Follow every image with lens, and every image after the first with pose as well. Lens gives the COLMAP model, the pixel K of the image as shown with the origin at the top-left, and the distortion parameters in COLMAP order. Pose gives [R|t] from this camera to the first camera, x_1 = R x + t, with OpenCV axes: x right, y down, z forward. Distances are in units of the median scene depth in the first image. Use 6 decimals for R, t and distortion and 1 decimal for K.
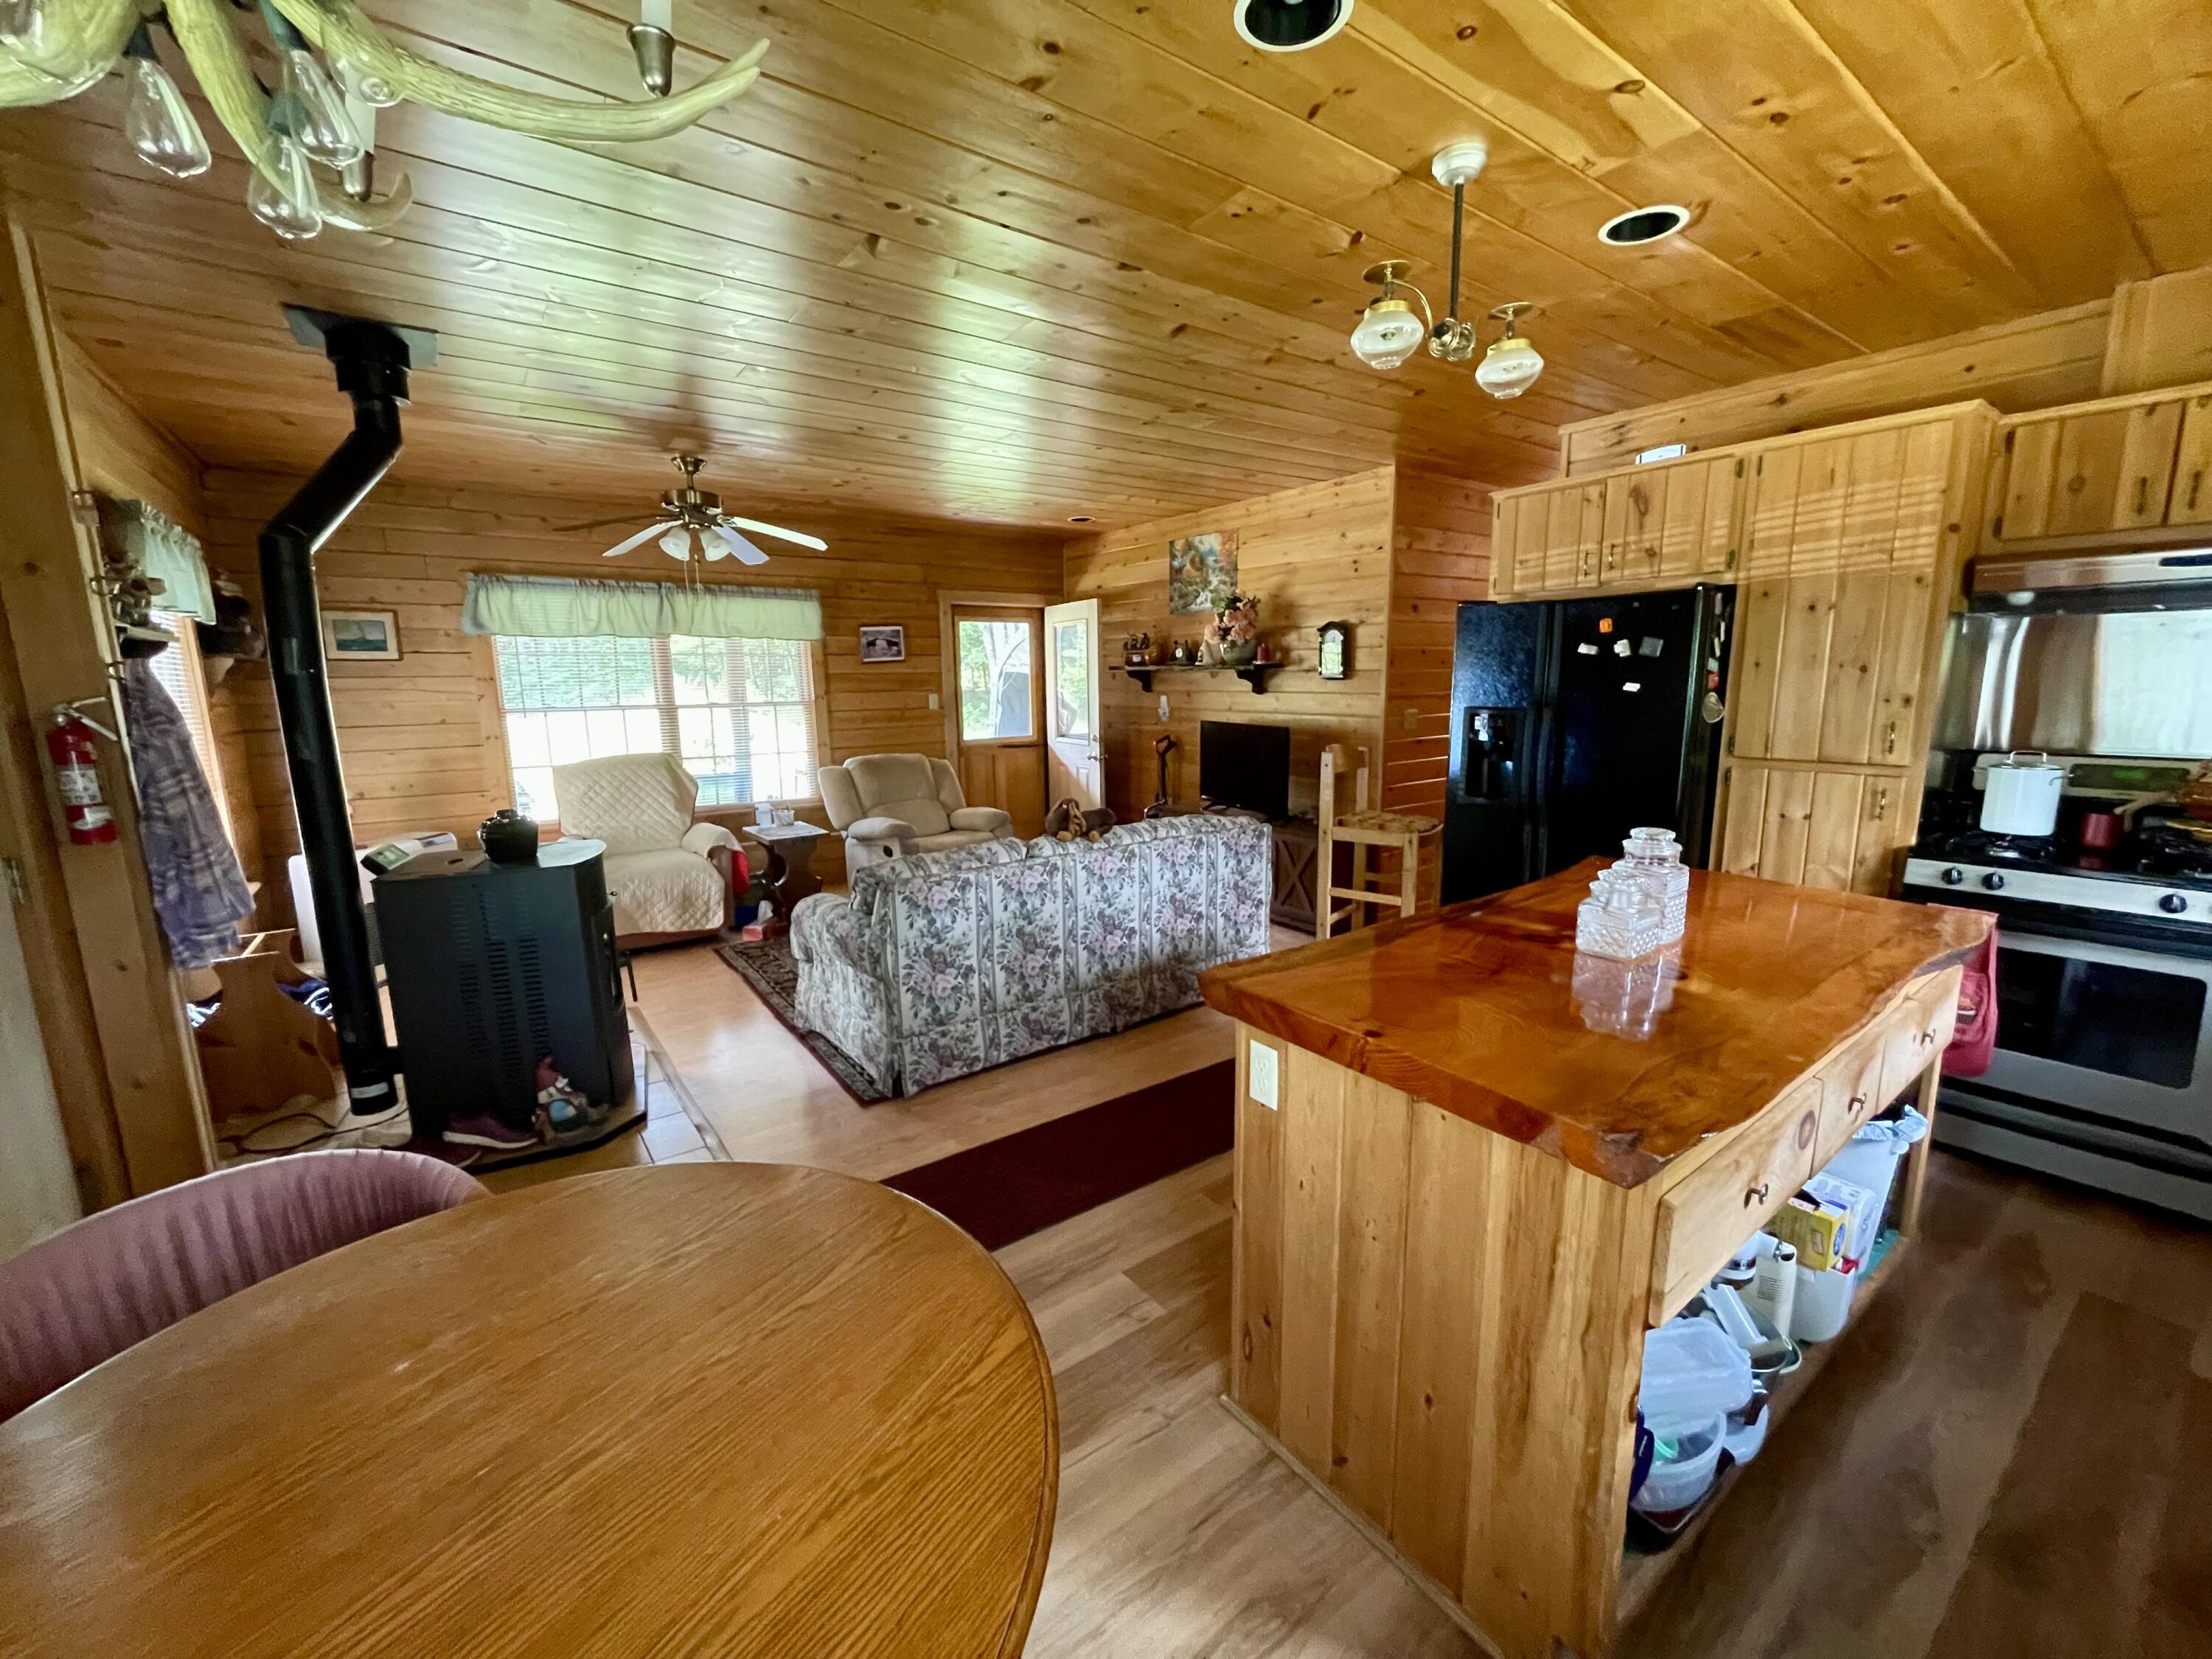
lens RADIAL K [[888.3, 0, 1093.8], [0, 888.3, 833.9], [0, 0, 1]] dist [0.001418, 0.000118]
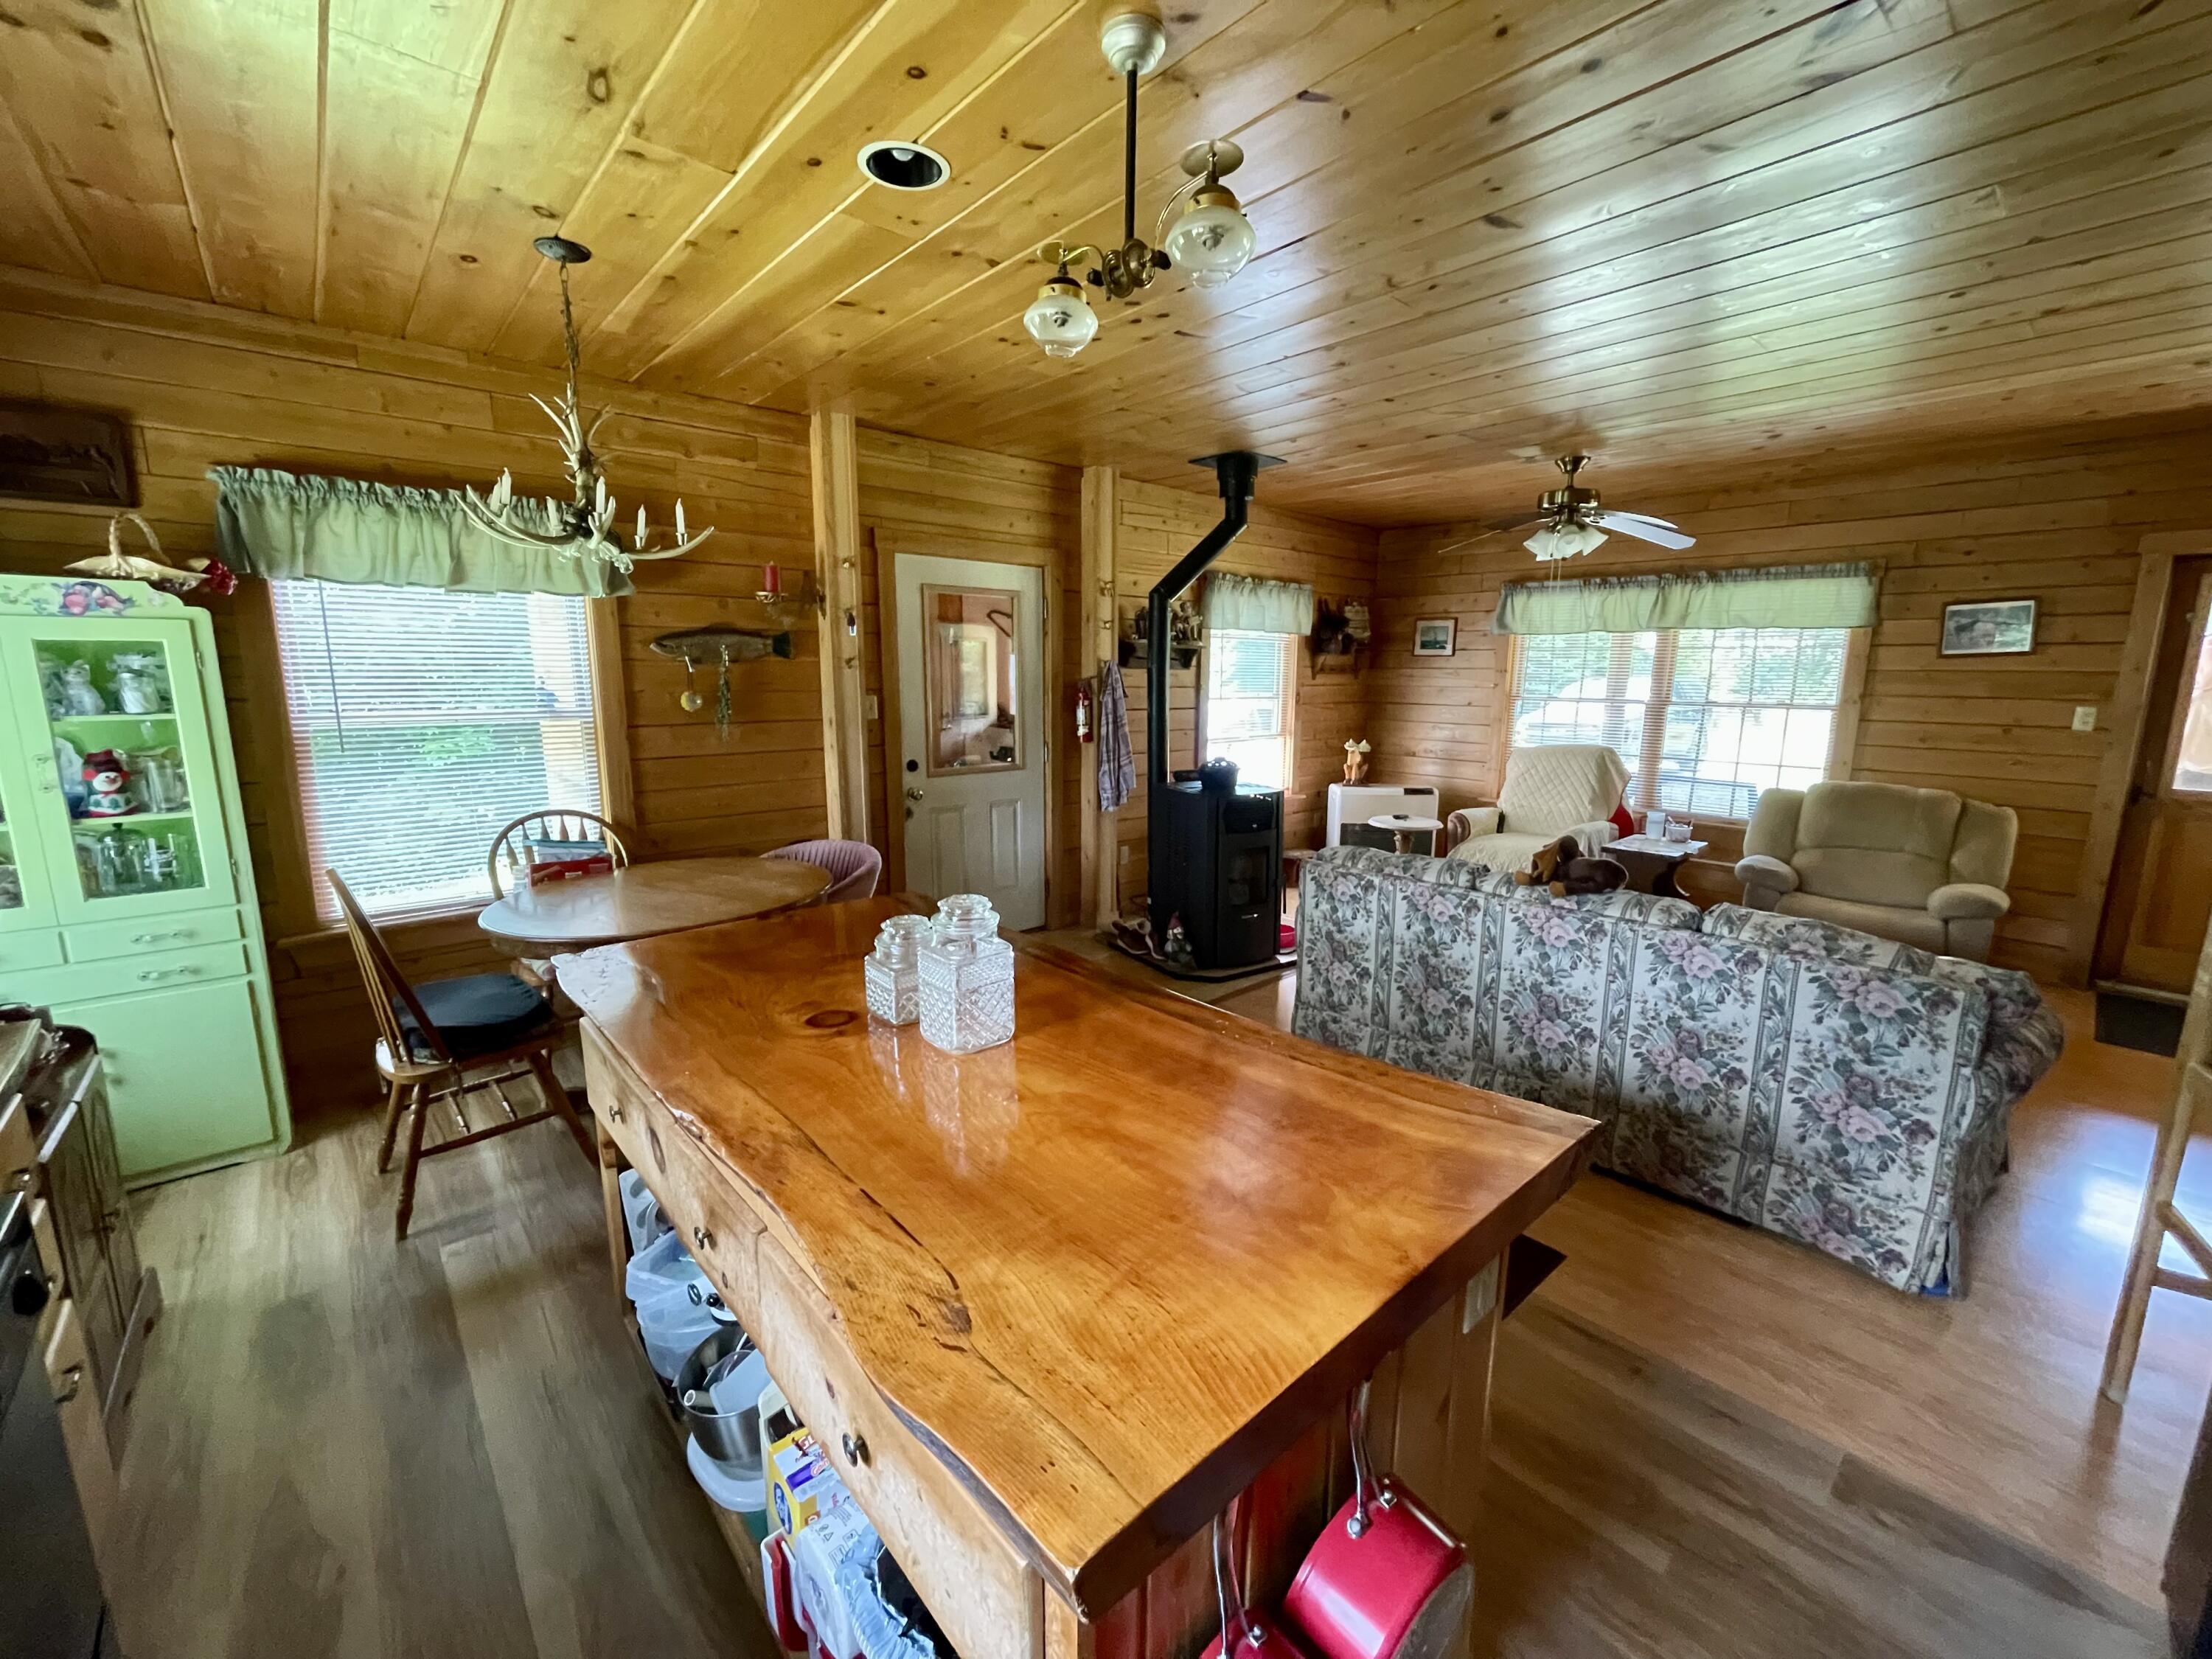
lens RADIAL K [[888.3, 0, 1090.2], [0, 888.3, 823.8], [0, 0, 1]] dist [0.001418, 0.000118]
pose [[0.100511, 0.184427, -0.977693, 0.619468], [-0.182186, 0.969466, 0.164146, -0.092505], [0.978114, 0.161623, 0.131041, 0.438090]]
